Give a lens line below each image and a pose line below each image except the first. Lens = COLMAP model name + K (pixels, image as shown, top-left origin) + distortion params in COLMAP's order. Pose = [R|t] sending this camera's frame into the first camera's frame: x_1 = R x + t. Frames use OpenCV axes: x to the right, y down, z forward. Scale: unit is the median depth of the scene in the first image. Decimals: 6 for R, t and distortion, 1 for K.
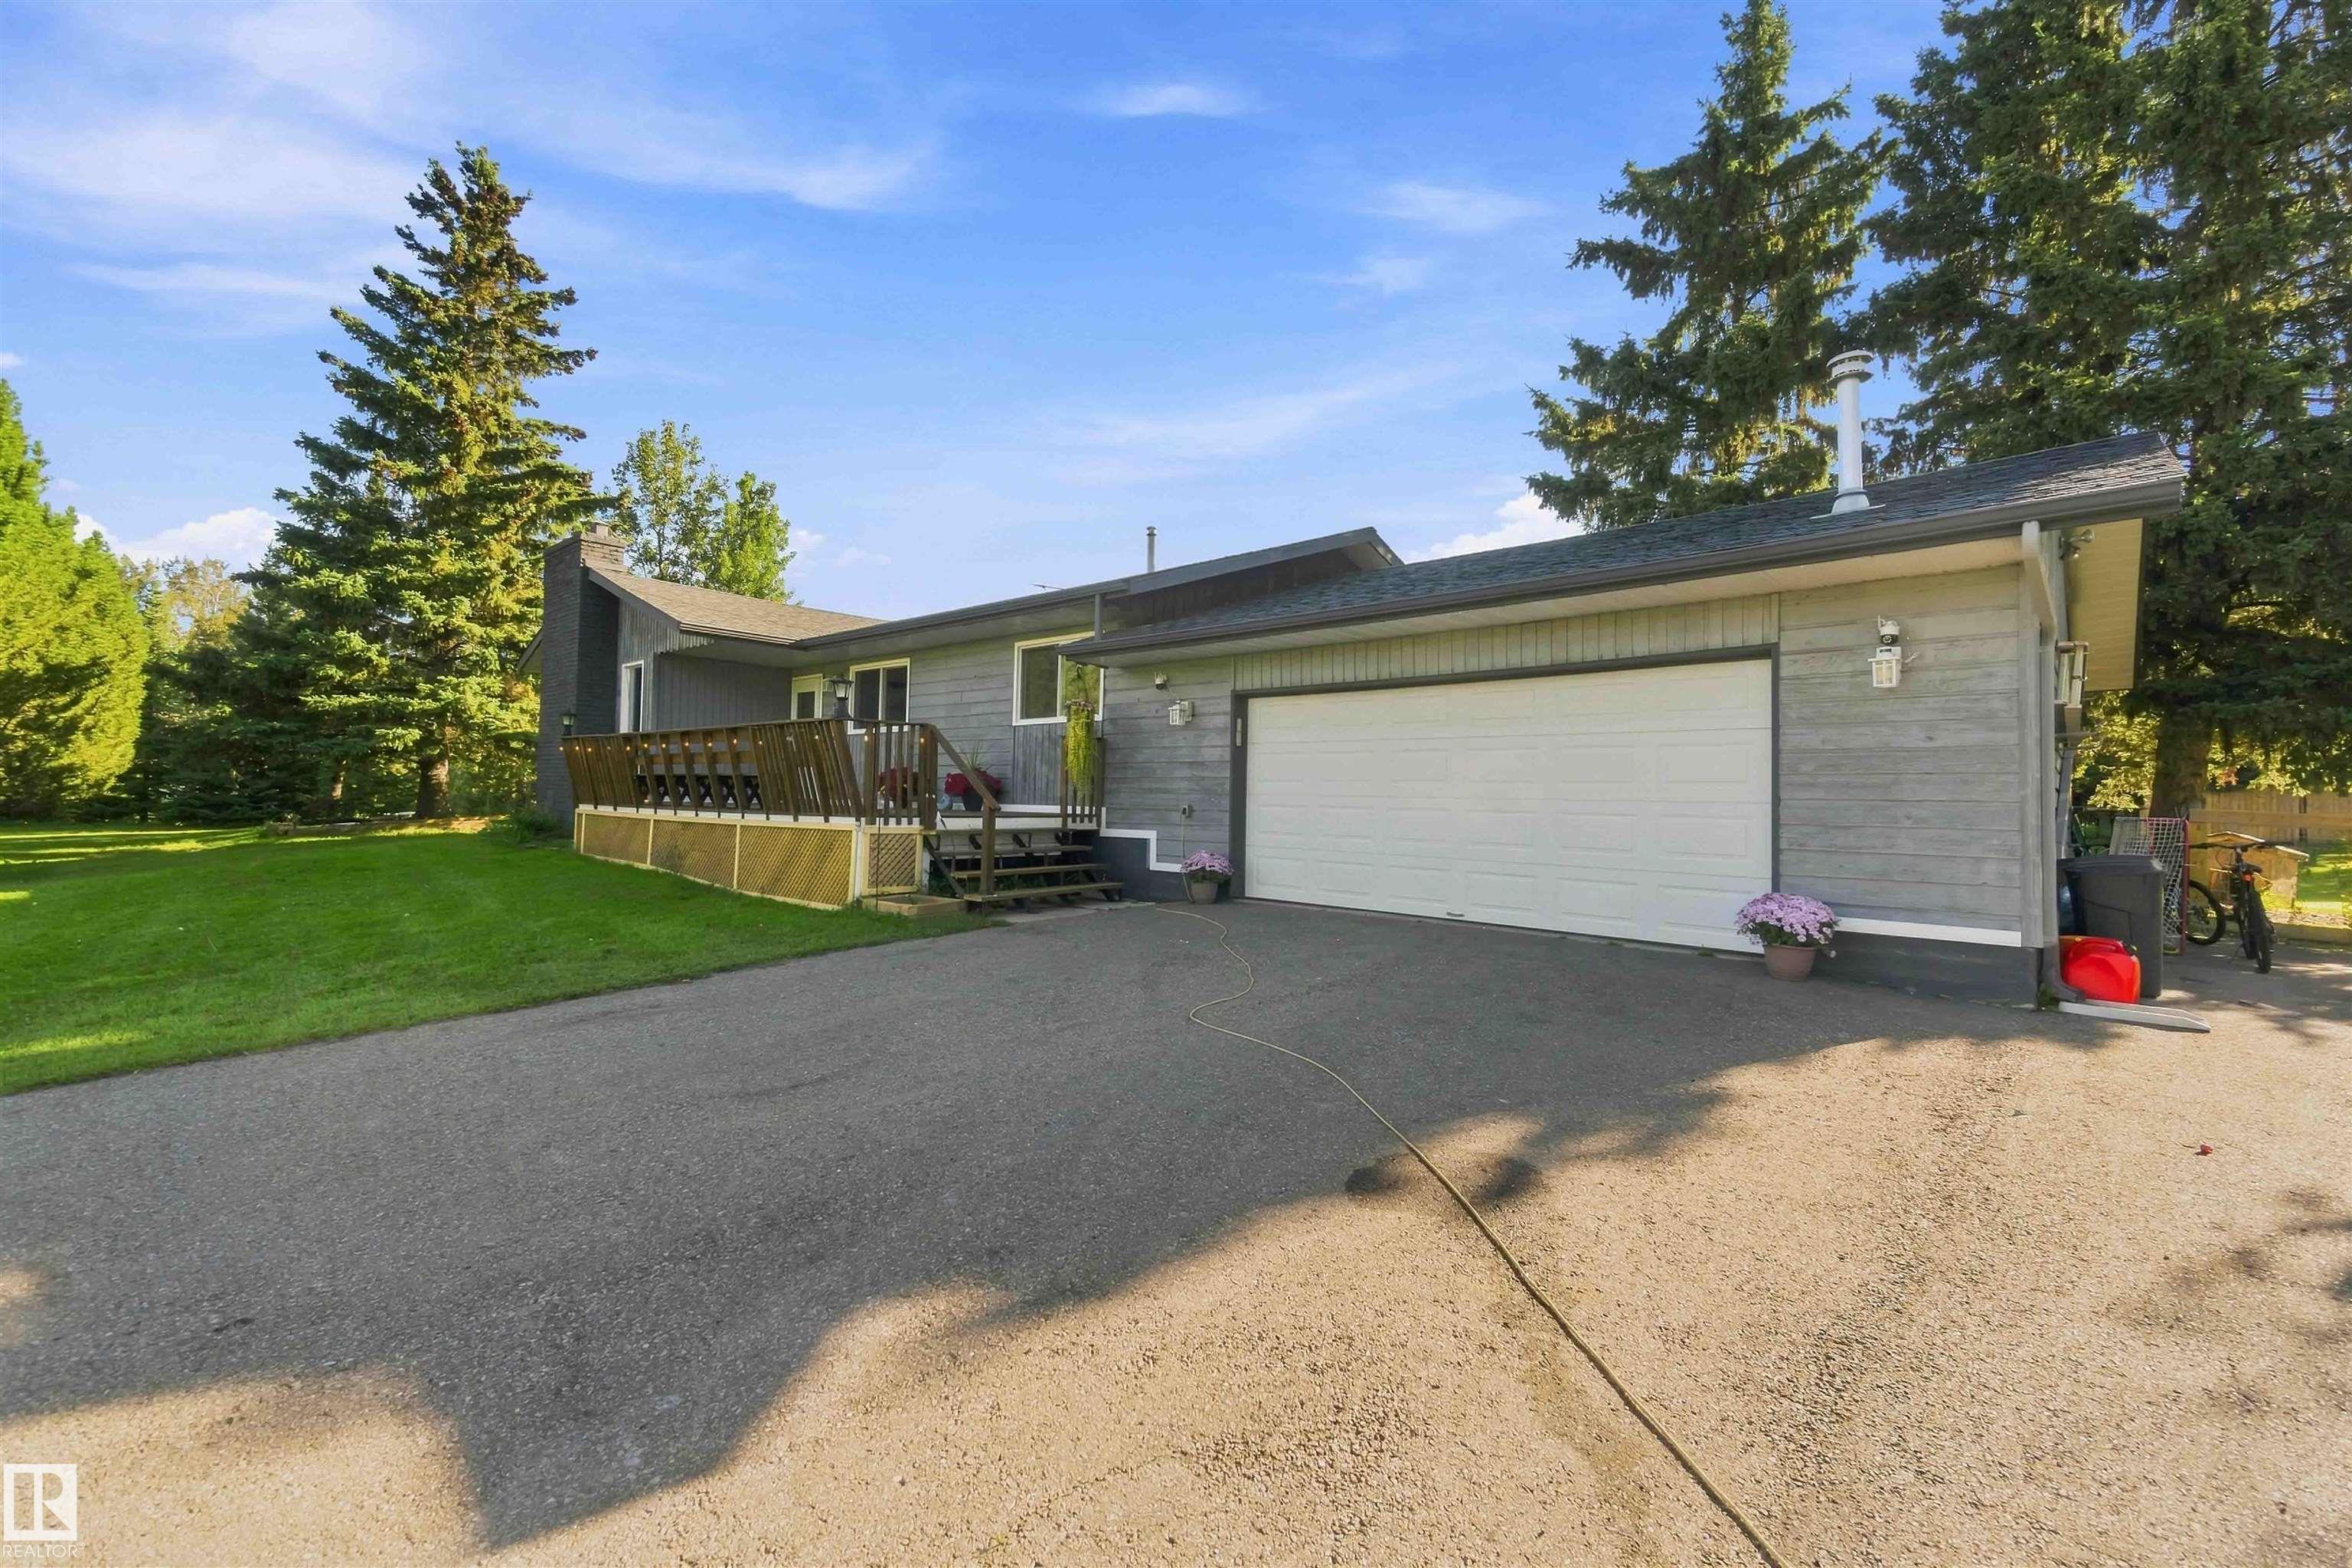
lens RADIAL K [[988.7, 0, 1170.5], [0, 988.7, 780.5], [0, 0, 1]] dist [0.022292, -0.000640]
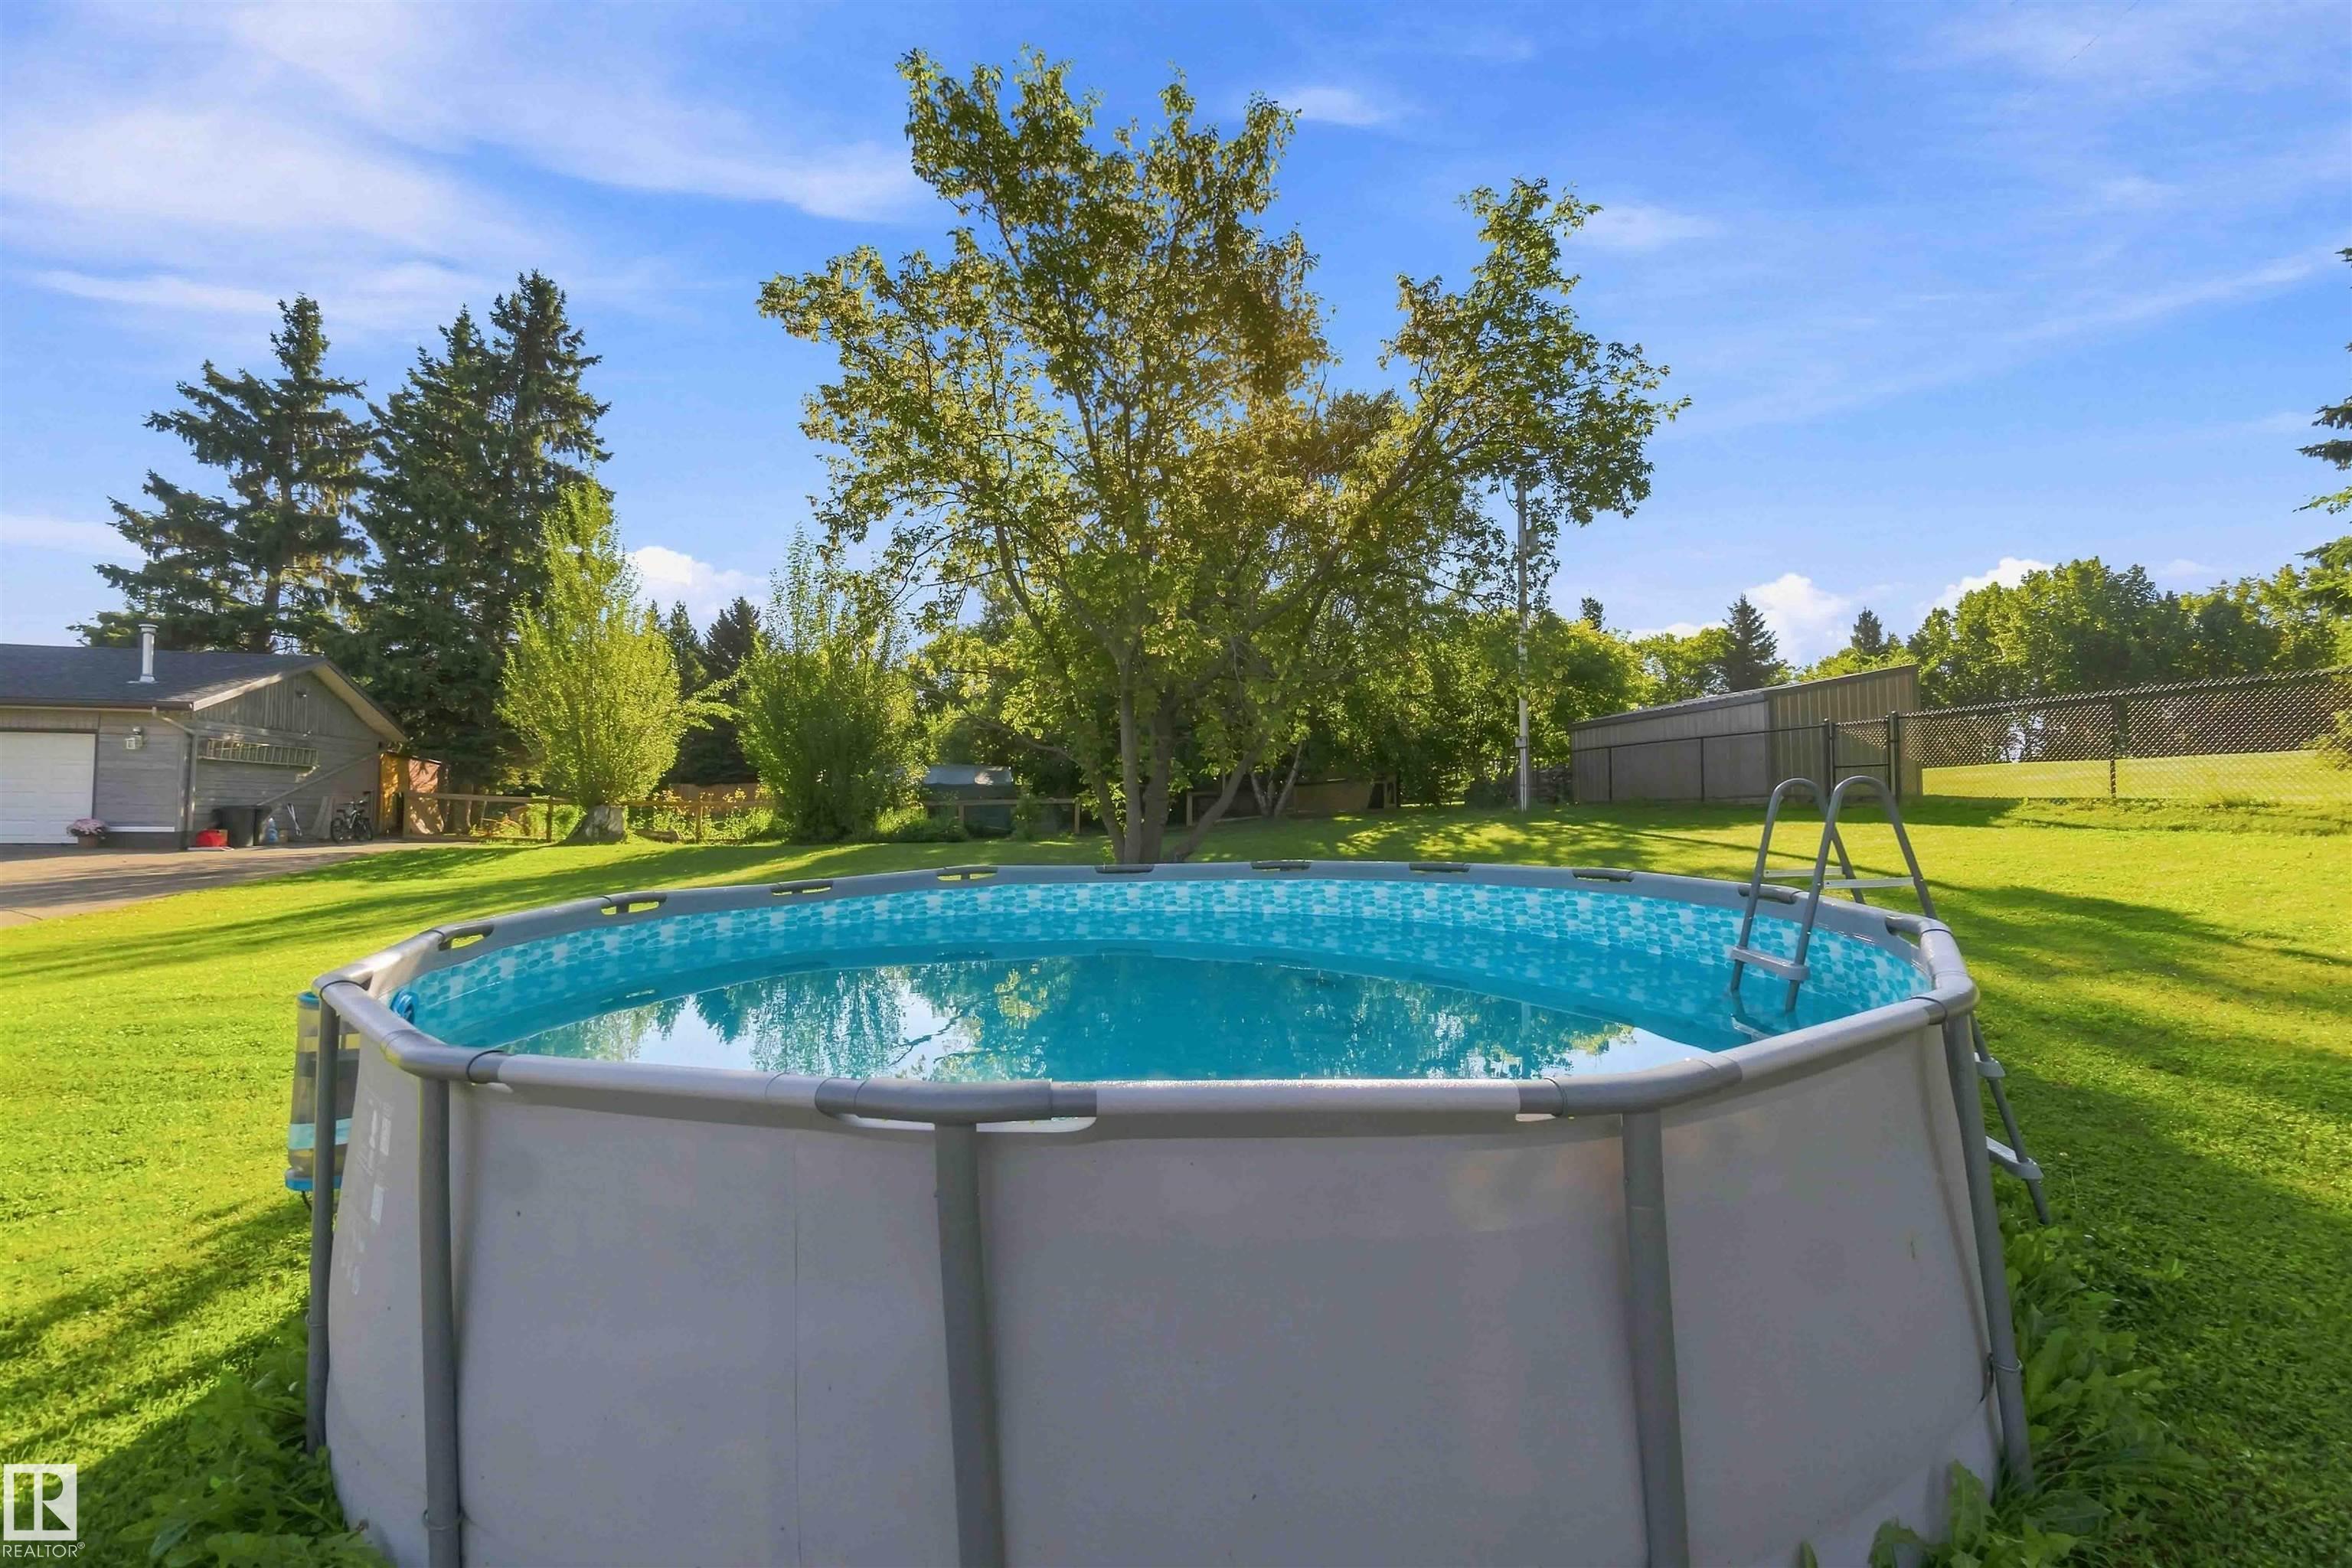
lens RADIAL K [[988.7, 0, 1170.5], [0, 988.7, 780.5], [0, 0, 1]] dist [0.022292, -0.000640]
pose [[0.520851, 0.008485, 0.853606, -0.091401], [-0.021792, 0.999757, 0.003359, -0.027907], [-0.853370, -0.020351, 0.520909, -1.172958]]
